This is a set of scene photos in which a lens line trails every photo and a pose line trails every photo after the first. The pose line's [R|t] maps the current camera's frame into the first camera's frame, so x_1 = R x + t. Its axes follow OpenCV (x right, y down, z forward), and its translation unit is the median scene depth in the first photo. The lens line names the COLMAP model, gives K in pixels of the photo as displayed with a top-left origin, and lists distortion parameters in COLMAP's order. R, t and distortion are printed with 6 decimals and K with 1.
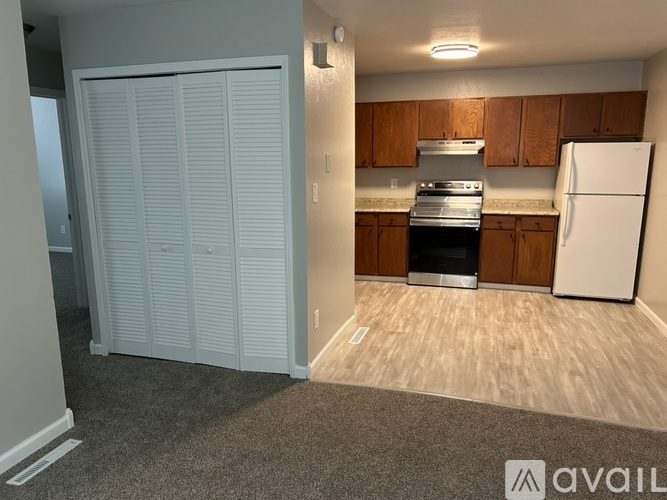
lens RADIAL K [[503.4, 0, 335.5], [0, 503.4, 252.5], [0, 0, 1]] dist [0.012977, -0.003966]
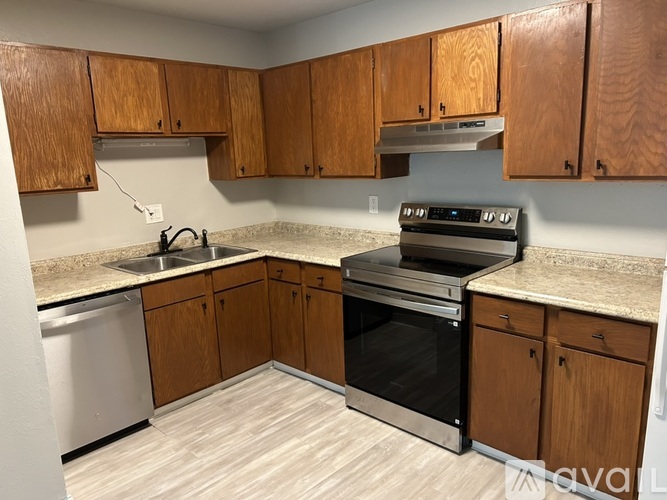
lens RADIAL K [[503.4, 0, 332.5], [0, 503.4, 248.0], [0, 0, 1]] dist [0.012977, -0.003966]
pose [[0.896155, 0.059615, -0.439718, 0.368384], [-0.056915, 0.998192, 0.019336, -0.112629], [0.440076, 0.007699, 0.897928, 0.556715]]
